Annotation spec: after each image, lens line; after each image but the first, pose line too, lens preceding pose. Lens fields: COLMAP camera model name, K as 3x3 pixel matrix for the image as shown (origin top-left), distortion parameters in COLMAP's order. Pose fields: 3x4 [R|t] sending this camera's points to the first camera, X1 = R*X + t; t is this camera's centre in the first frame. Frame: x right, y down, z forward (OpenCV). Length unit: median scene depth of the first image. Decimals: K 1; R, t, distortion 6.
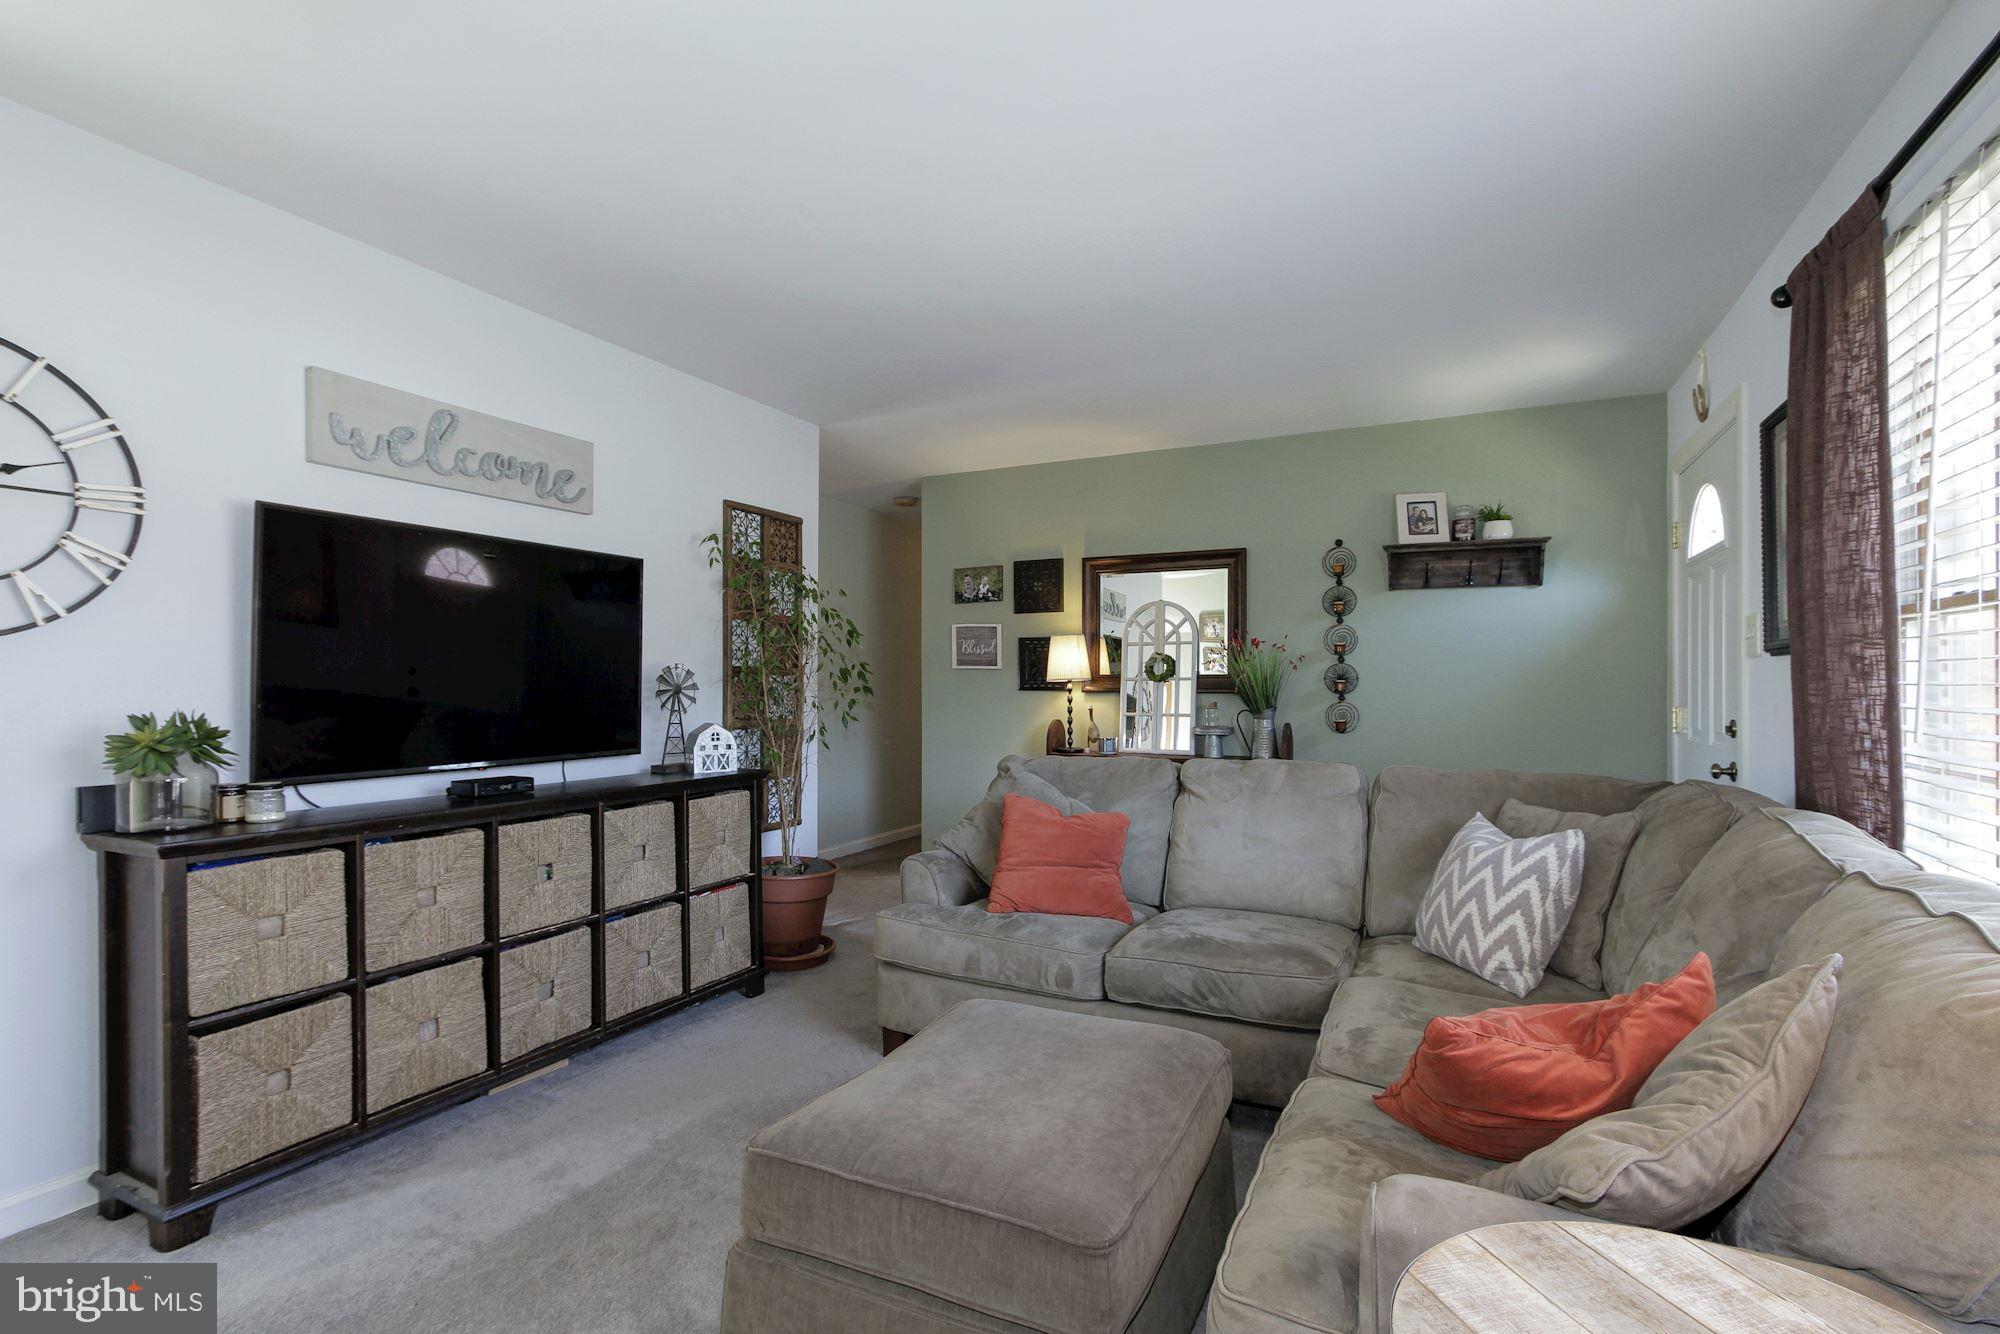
lens RADIAL K [[926.9, 0, 1020.9], [0, 926.9, 675.6], [0, 0, 1]] dist [0.003525, 0.000717]
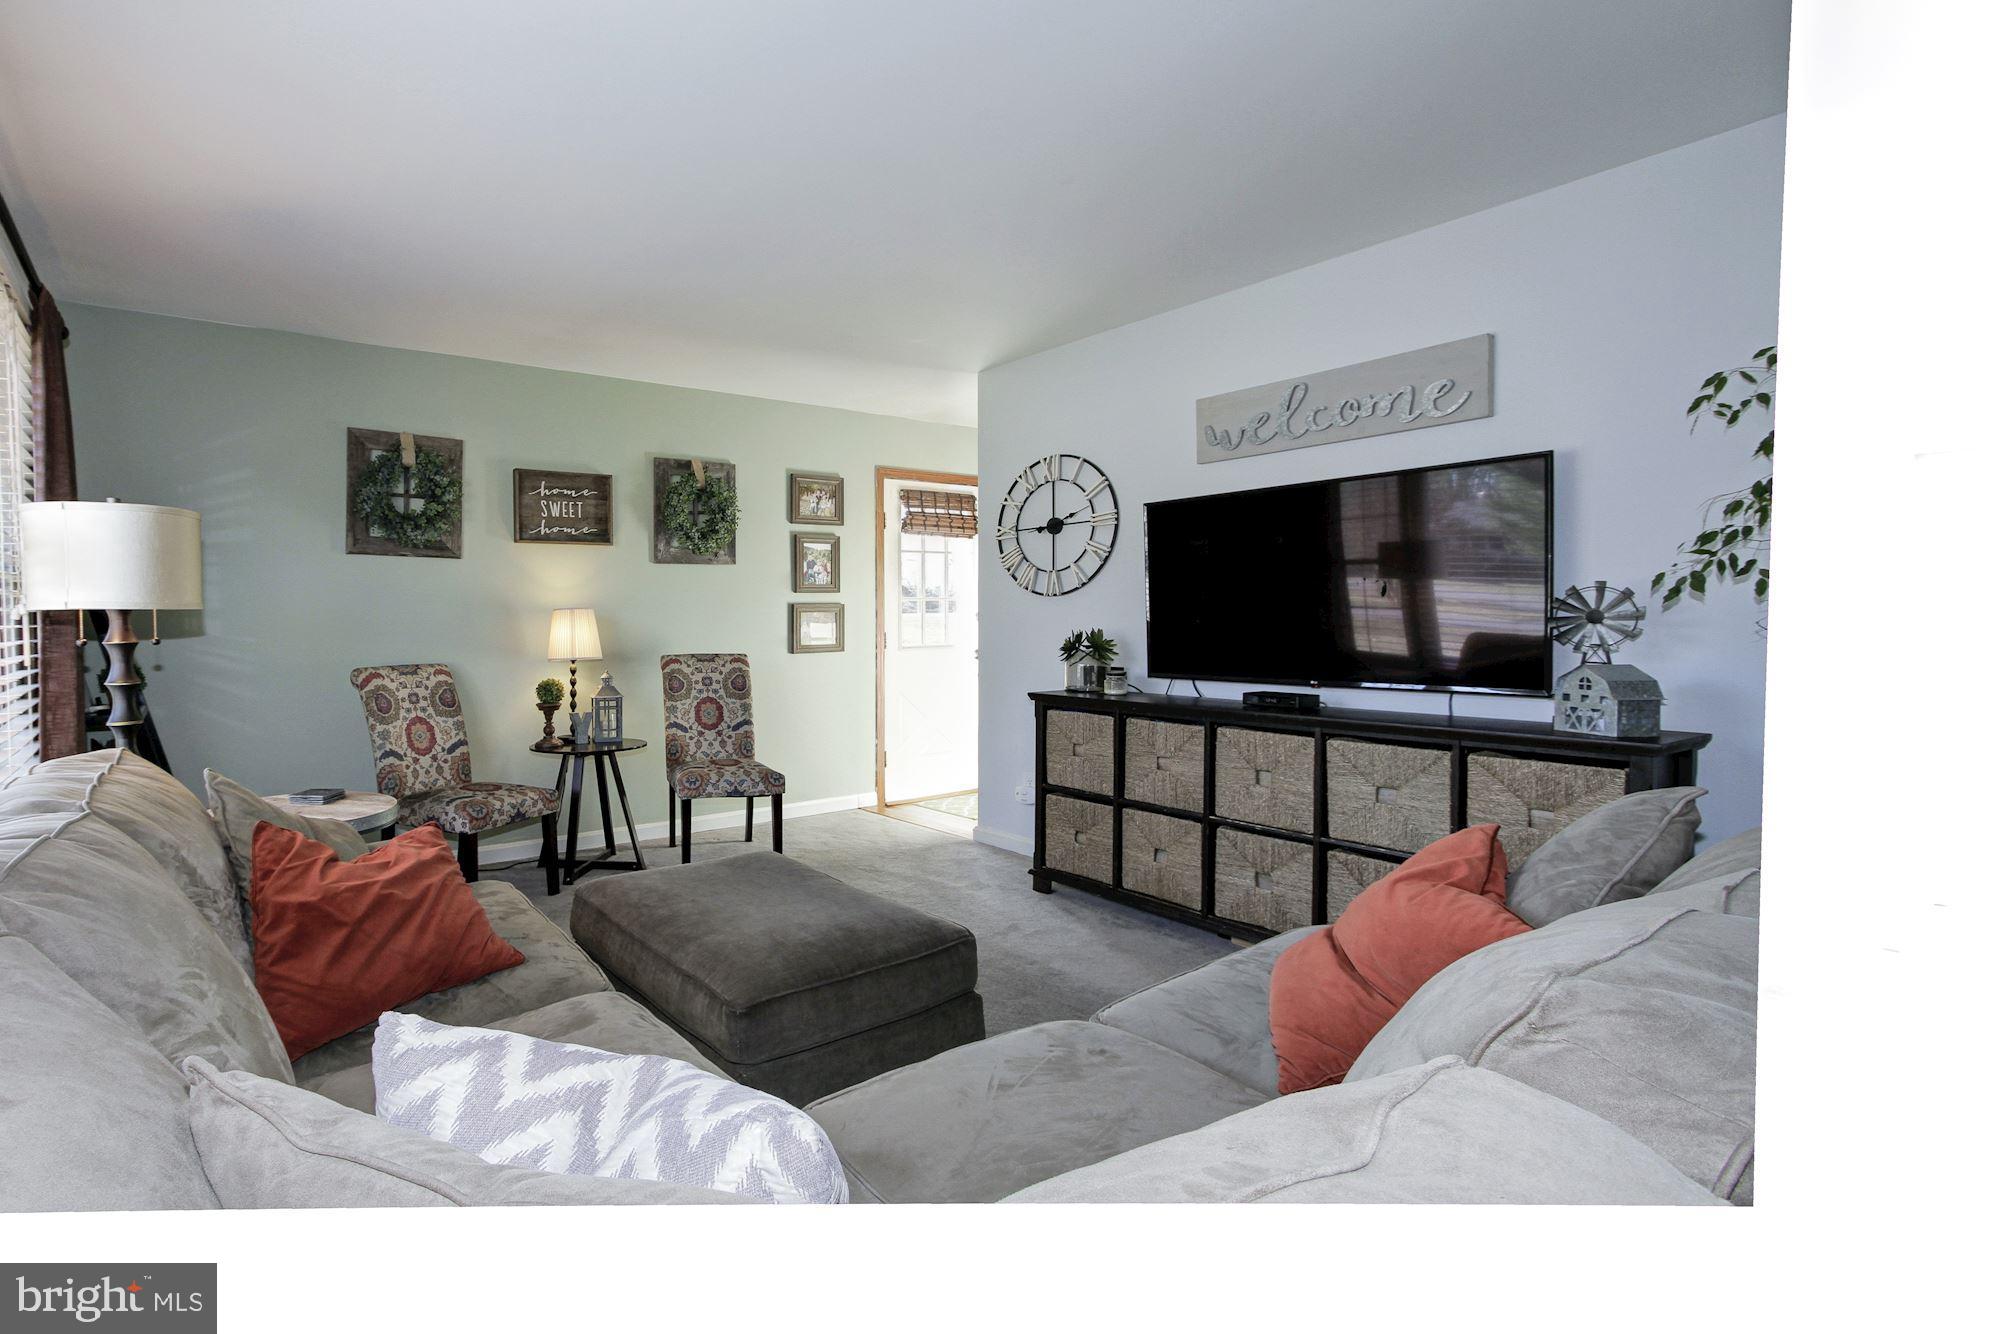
lens RADIAL K [[926.9, 0, 969.0], [0, 926.9, 621.4], [0, 0, 1]] dist [0.003525, 0.000717]
pose [[-0.397293, 0.018291, -0.917510, 0.690351], [0.024643, 0.999653, 0.009258, -0.000787], [0.917361, -0.018932, -0.397606, 1.146045]]
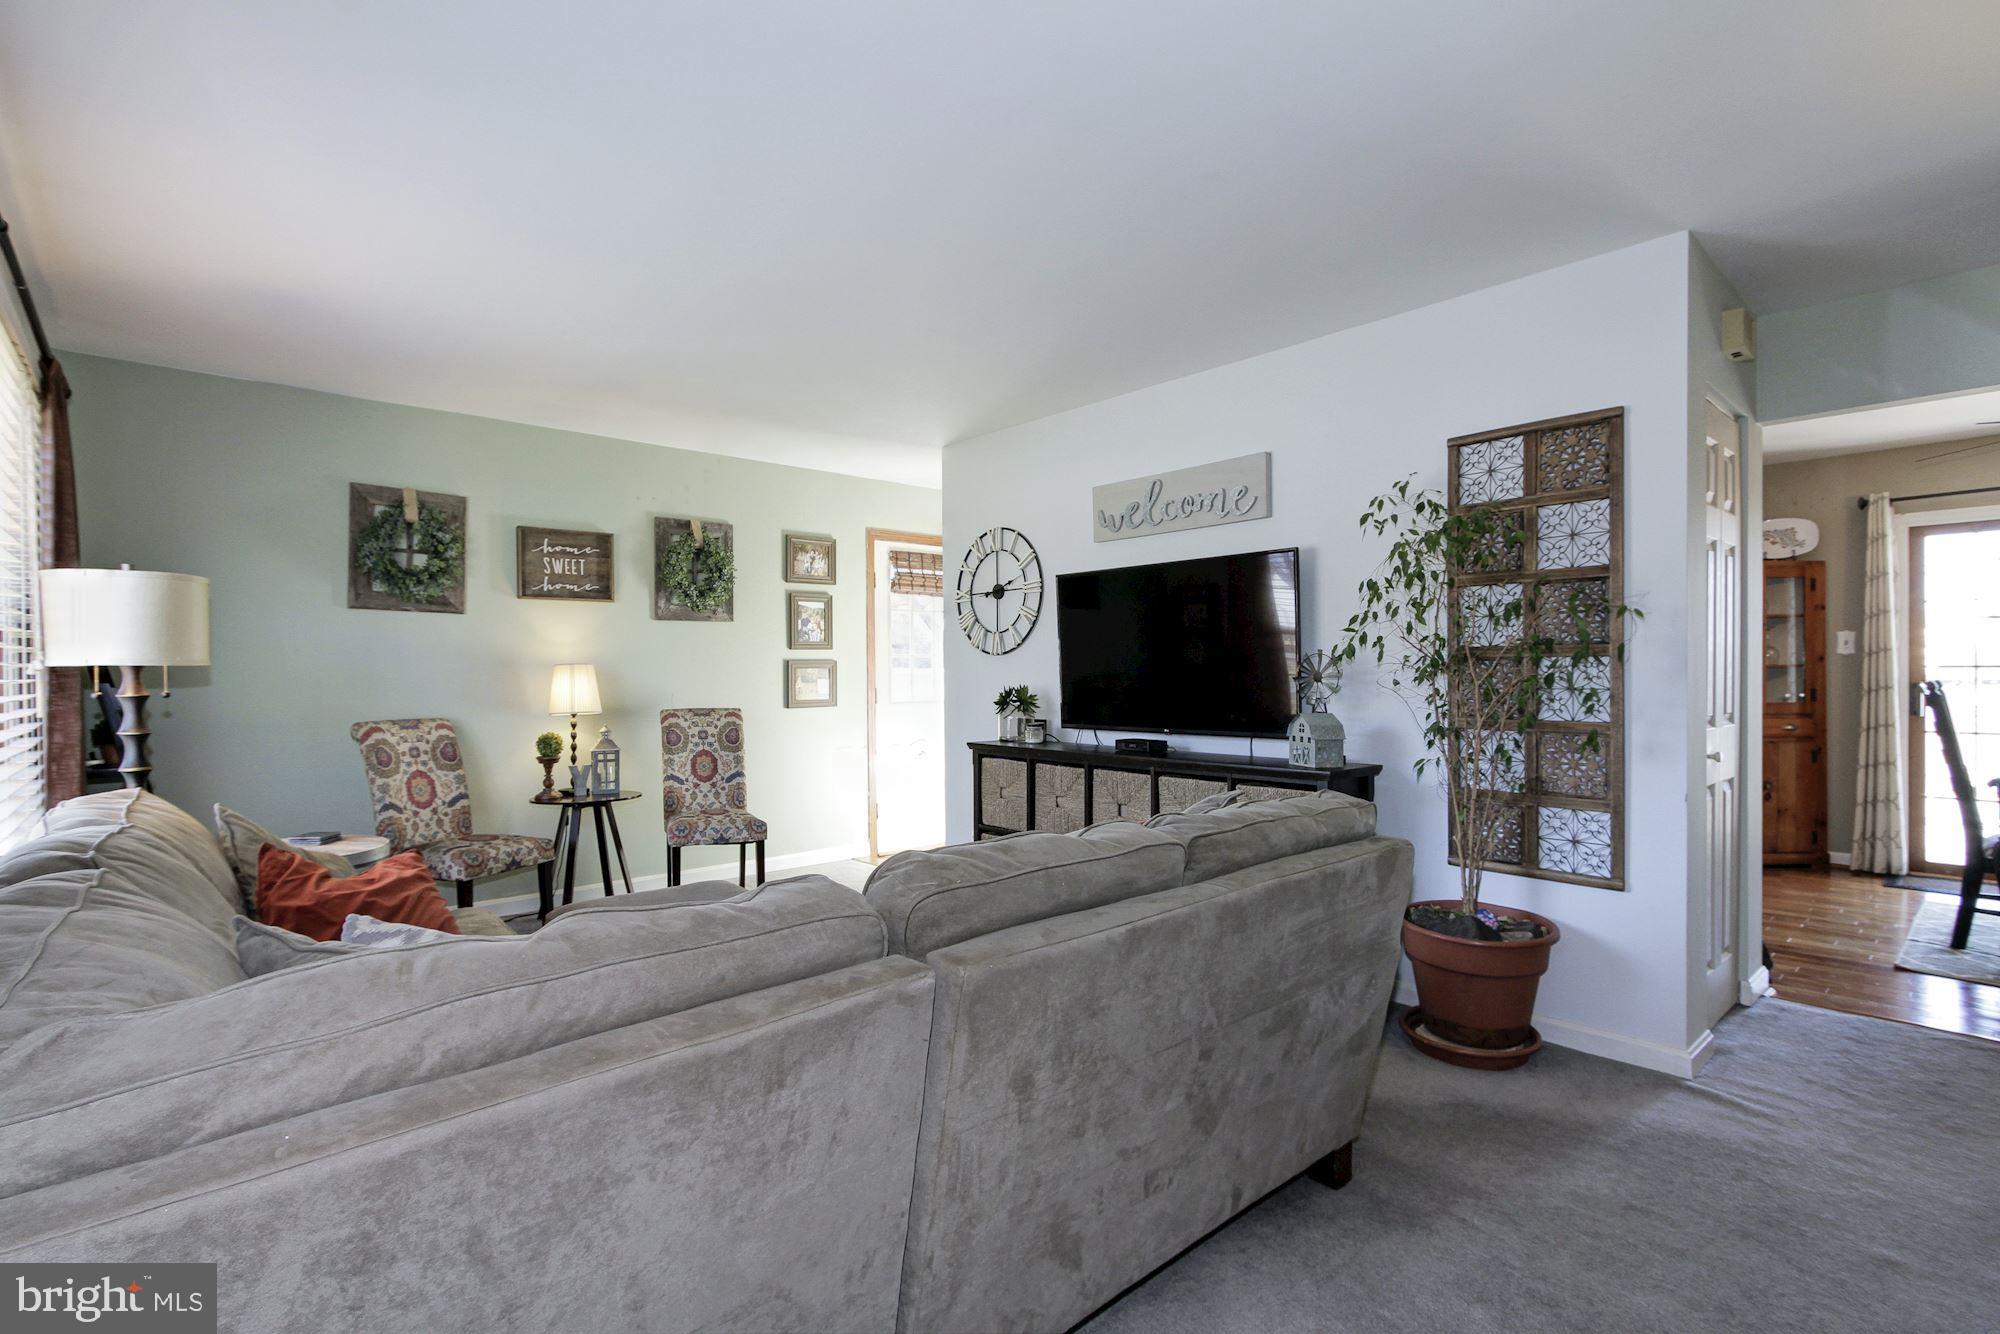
lens RADIAL K [[926.9, 0, 1008.8], [0, 926.9, 669.8], [0, 0, 1]] dist [0.003525, 0.000717]
pose [[-0.372106, 0.010125, -0.928135, 0.813979], [0.022050, 0.999755, 0.002067, -0.001590], [0.927928, -0.019696, -0.372238, 1.353441]]
